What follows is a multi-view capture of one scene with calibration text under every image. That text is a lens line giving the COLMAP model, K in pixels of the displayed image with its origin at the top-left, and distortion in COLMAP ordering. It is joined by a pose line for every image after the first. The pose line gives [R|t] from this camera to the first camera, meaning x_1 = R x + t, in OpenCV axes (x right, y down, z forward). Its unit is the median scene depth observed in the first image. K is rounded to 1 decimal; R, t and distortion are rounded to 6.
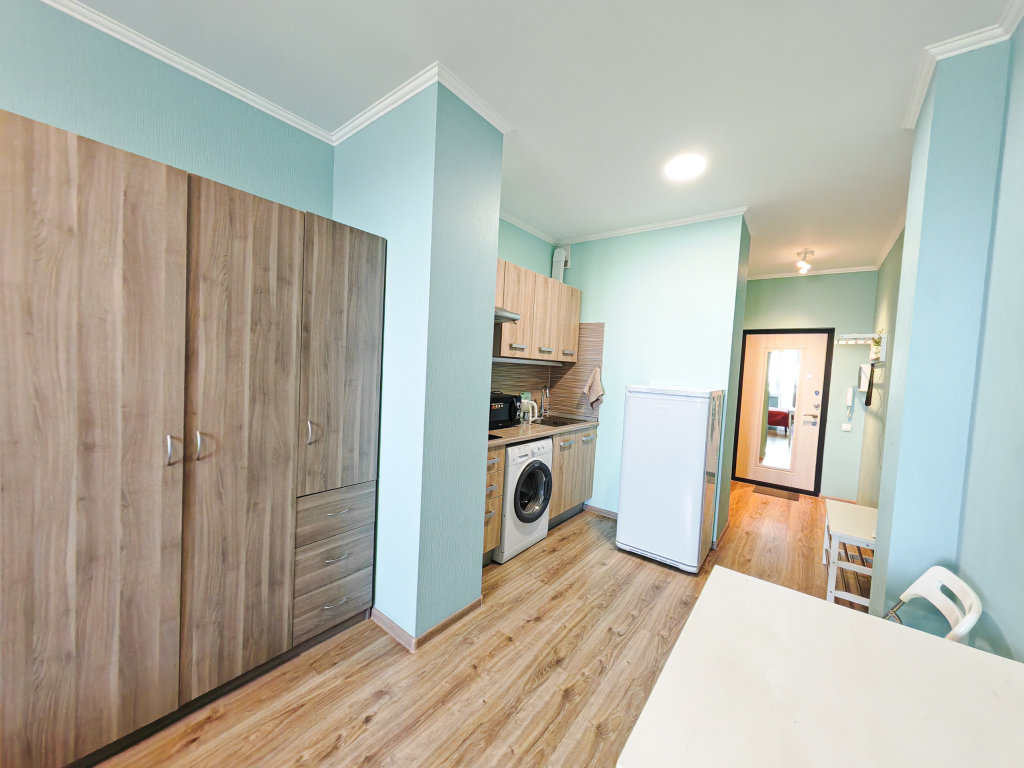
lens RADIAL K [[380.5, 0, 511.7], [0, 380.5, 383.3], [0, 0, 1]] dist [0.001057, 0.001039]
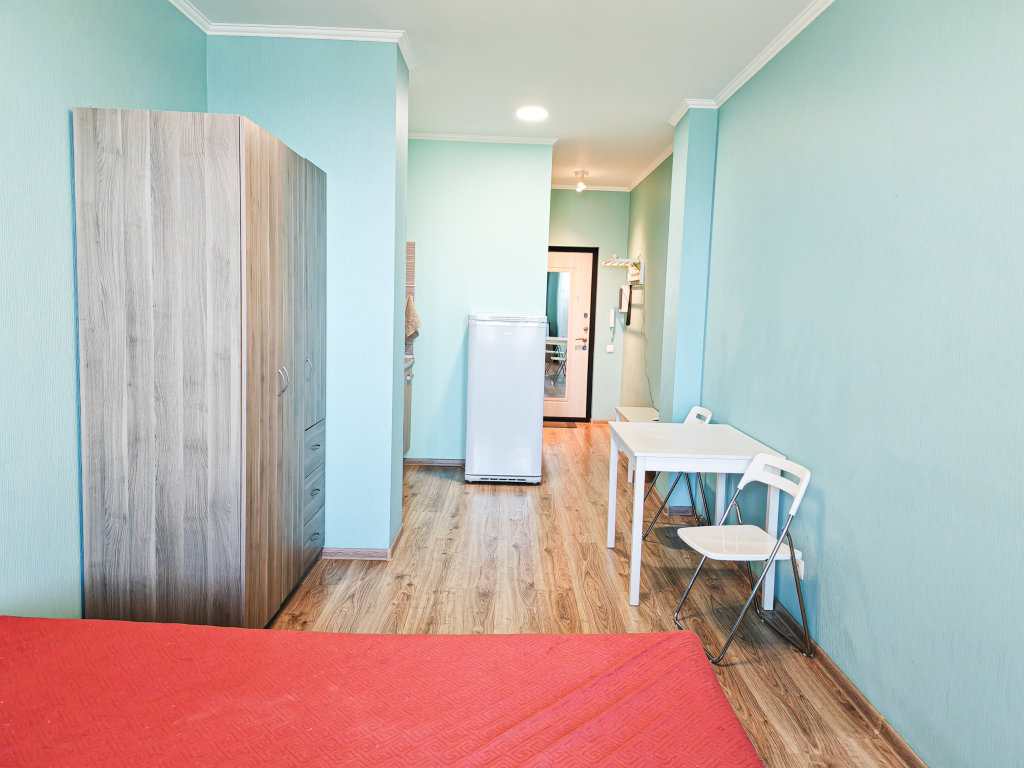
lens RADIAL K [[742.0, 0, 516.5], [0, 742.0, 381.2], [0, 0, 1]] dist [0.067916, -0.062206]
pose [[0.781716, -0.094744, 0.616396, -0.810865], [0.038824, 0.993869, 0.103527, -0.017305], [-0.622425, -0.056998, 0.780601, -0.579836]]
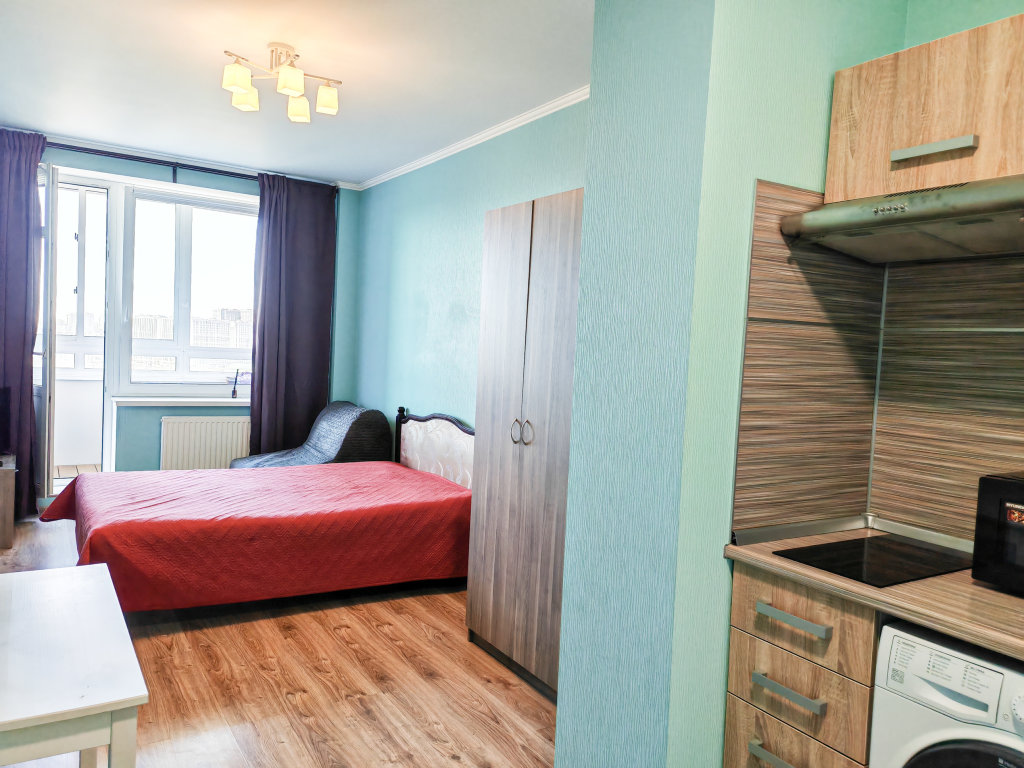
lens RADIAL K [[742.0, 0, 515.3], [0, 742.0, 387.7], [0, 0, 1]] dist [0.067916, -0.062206]
pose [[-0.329887, -0.020096, -0.943807, 0.629625], [-0.113951, 0.993311, 0.018679, -0.002658], [0.937118, 0.113710, -0.329970, 0.827561]]
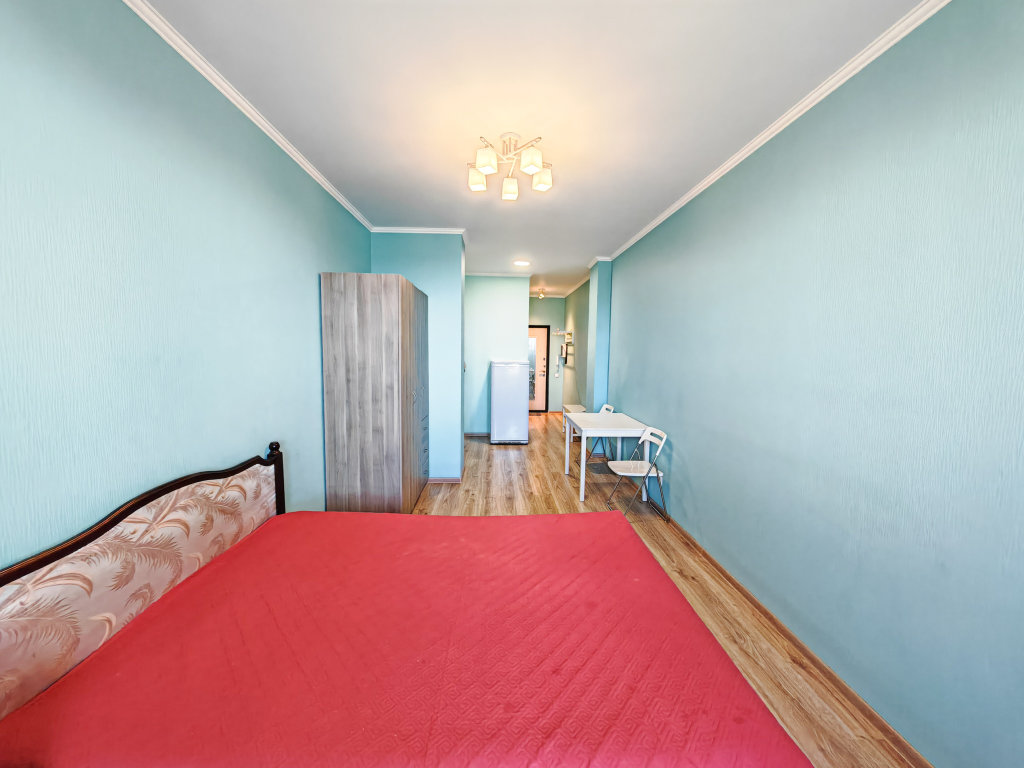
lens RADIAL K [[380.5, 0, 511.6], [0, 380.5, 386.4], [0, 0, 1]] dist [0.001057, 0.001039]
pose [[0.762496, -0.103469, 0.638666, -0.914157], [0.056983, 0.994033, 0.093010, -0.042730], [-0.644479, -0.034527, 0.763842, -0.589863]]
